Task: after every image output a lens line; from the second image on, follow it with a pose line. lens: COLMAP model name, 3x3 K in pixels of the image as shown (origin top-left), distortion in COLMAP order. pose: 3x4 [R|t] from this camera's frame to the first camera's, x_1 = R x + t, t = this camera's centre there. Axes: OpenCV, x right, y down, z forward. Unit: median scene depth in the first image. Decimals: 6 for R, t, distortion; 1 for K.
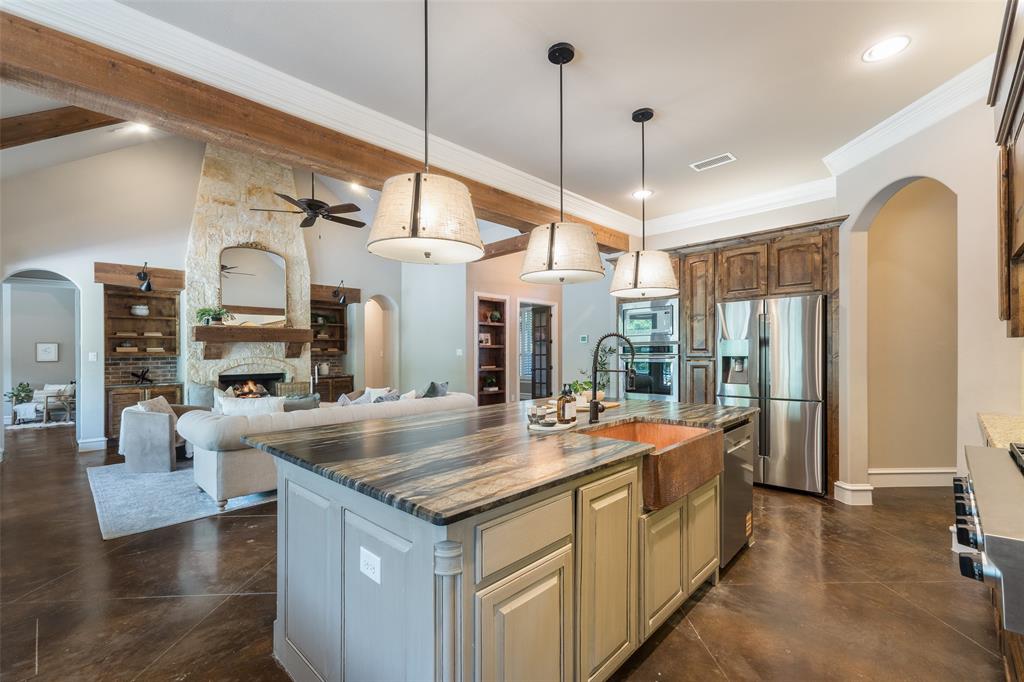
lens RADIAL K [[435.4, 0, 510.2], [0, 435.4, 359.9], [0, 0, 1]] dist [0.001013, -0.000025]
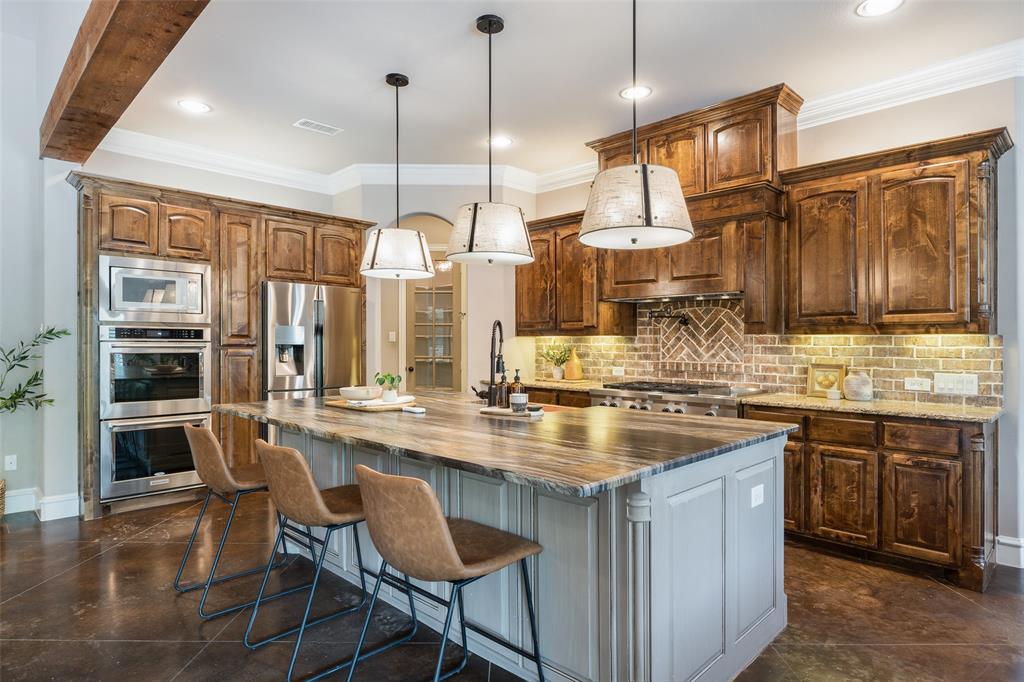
lens RADIAL K [[574.1, 0, 509.2], [0, 574.1, 340.8], [0, 0, 1]] dist [-0.006398, -0.000216]
pose [[0.010372, 0.012348, 0.999870, -0.362203], [0.008635, 0.999885, -0.012438, 0.001441], [-0.999909, 0.008763, 0.010265, 0.308220]]
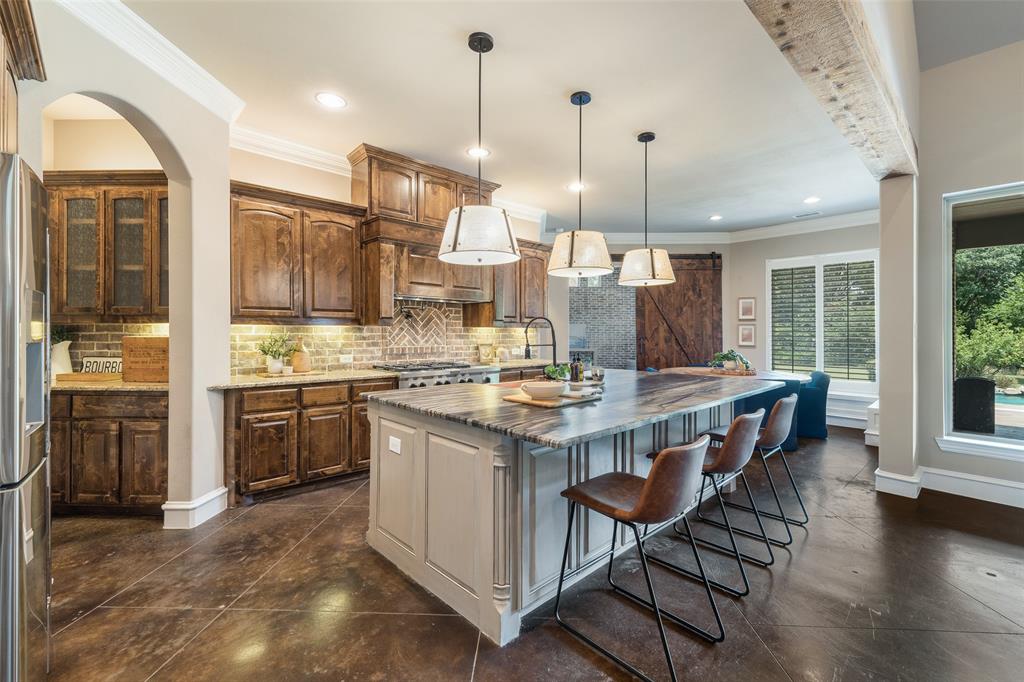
lens RADIAL K [[435.4, 0, 524.9], [0, 435.4, 320.5], [0, 0, 1]] dist [0.001013, -0.000025]
pose [[-0.999521, 0.010340, 0.029158, 0.080347], [0.009914, 0.999843, -0.014703, -0.008217], [-0.029306, -0.014407, -0.999467, 0.738538]]
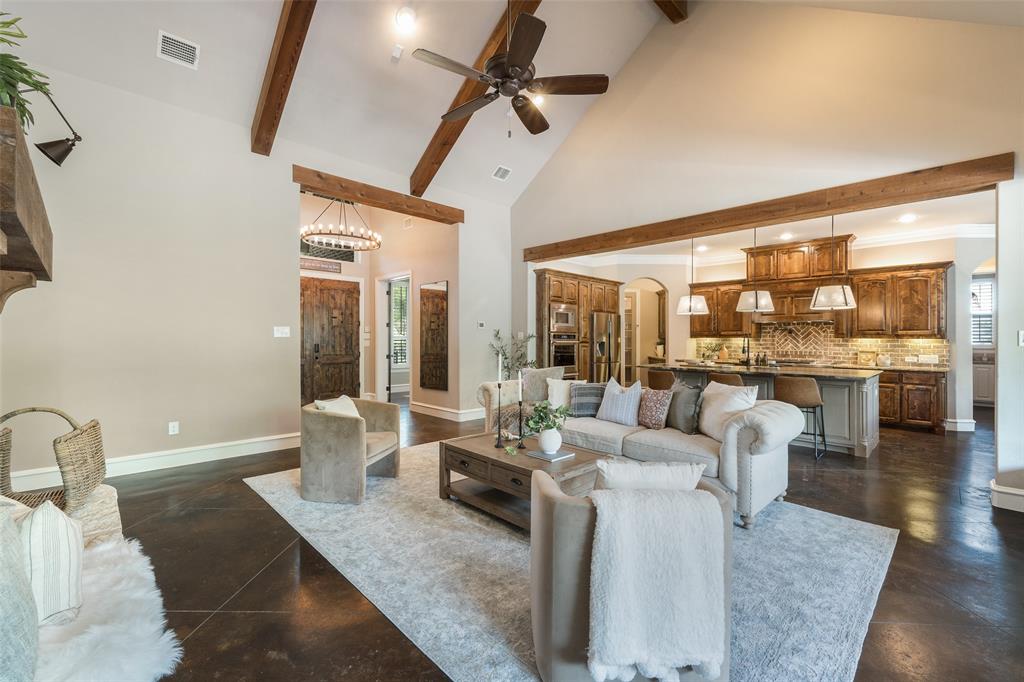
lens RADIAL K [[435.4, 0, 506.0], [0, 435.4, 336.6], [0, 0, 1]] dist [0.001013, -0.000025]
pose [[0.021897, 0.016538, 0.999623, -0.785566], [0.003659, 0.999855, -0.016622, 0.000187], [-0.999754, 0.004021, 0.021833, 0.776503]]
